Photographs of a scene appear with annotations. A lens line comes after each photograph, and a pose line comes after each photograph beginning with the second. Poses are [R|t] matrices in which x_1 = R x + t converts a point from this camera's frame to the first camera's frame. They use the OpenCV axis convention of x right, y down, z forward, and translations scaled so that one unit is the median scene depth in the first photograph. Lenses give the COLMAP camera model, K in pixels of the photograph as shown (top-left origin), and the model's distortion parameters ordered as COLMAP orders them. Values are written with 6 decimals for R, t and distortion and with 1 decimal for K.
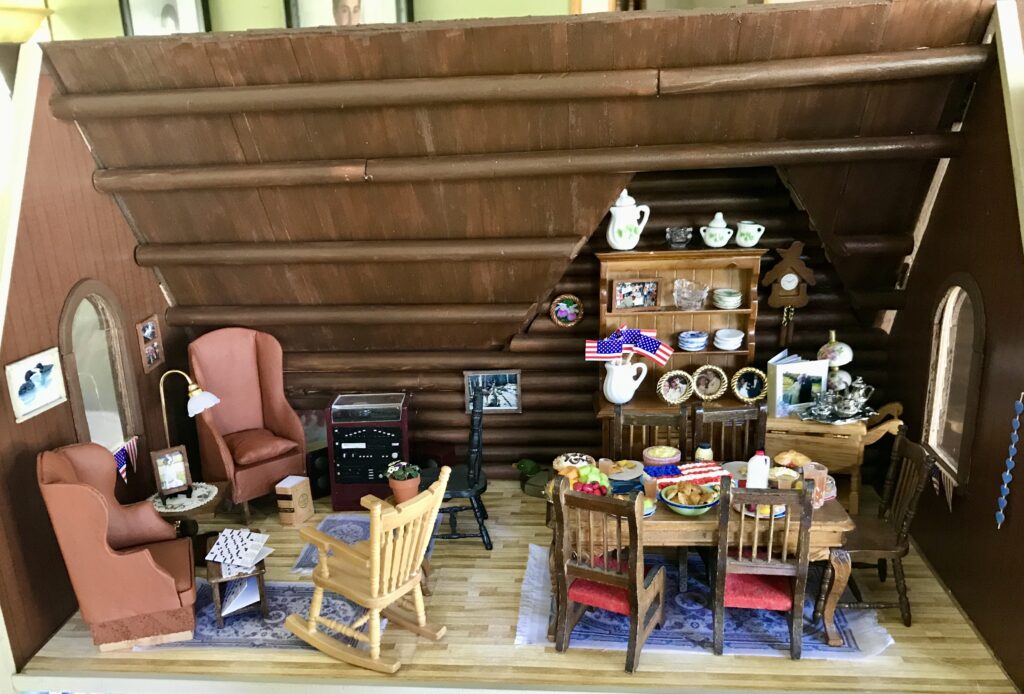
lens RADIAL K [[906.0, 0, 487.3], [0, 906.0, 412.6], [0, 0, 1]] dist [0.054563, -0.171190]
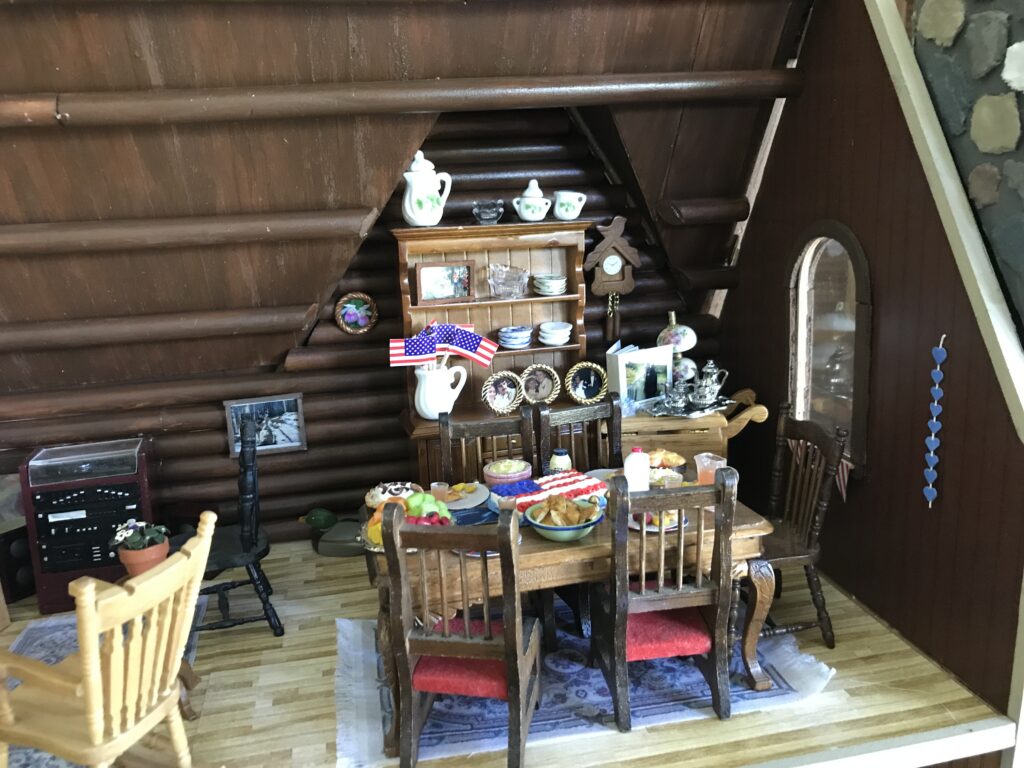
lens RADIAL K [[852.7, 0, 512.9], [0, 852.7, 379.2], [0, 0, 1]] dist [0.007384, -0.018081]
pose [[0.949689, -0.069033, 0.305492, -0.015482], [0.106224, 0.988587, -0.106827, 0.043321], [-0.294631, 0.133903, 0.946183, 0.286324]]
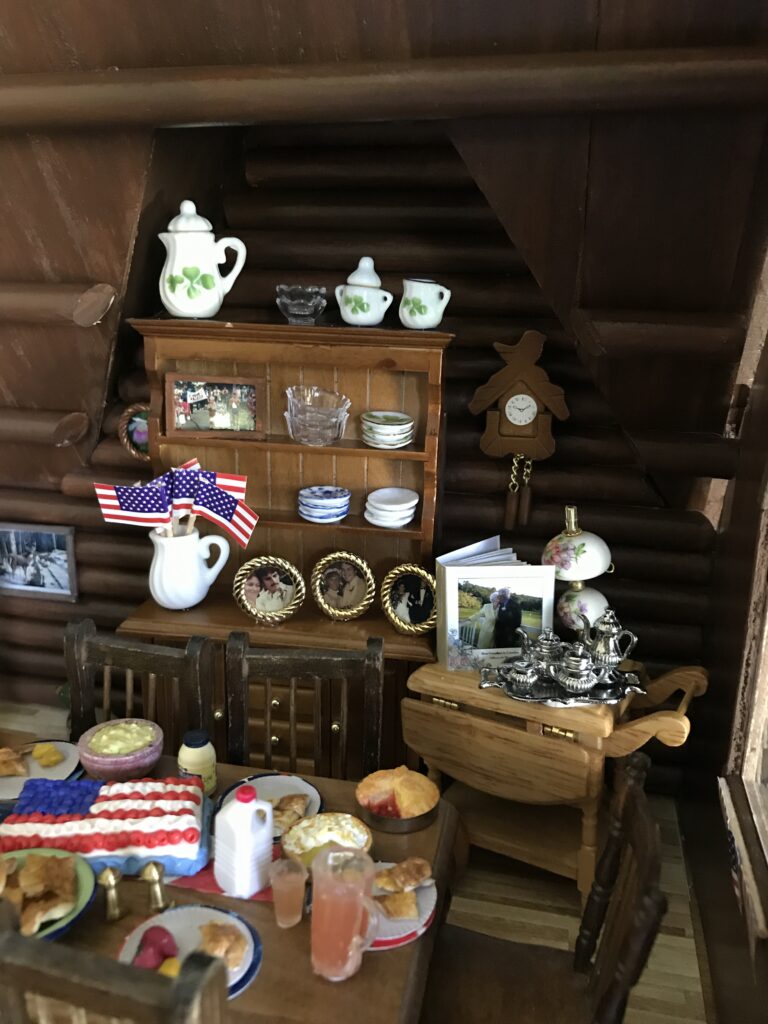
lens RADIAL K [[852.7, 0, 384.0], [0, 852.7, 512.0], [0, 0, 1]] dist [0.007384, -0.018081]
pose [[0.991898, 0.091229, -0.088408, 0.318962], [-0.096480, 0.993699, -0.057049, -0.051400], [0.082646, 0.065117, 0.994449, 0.532279]]
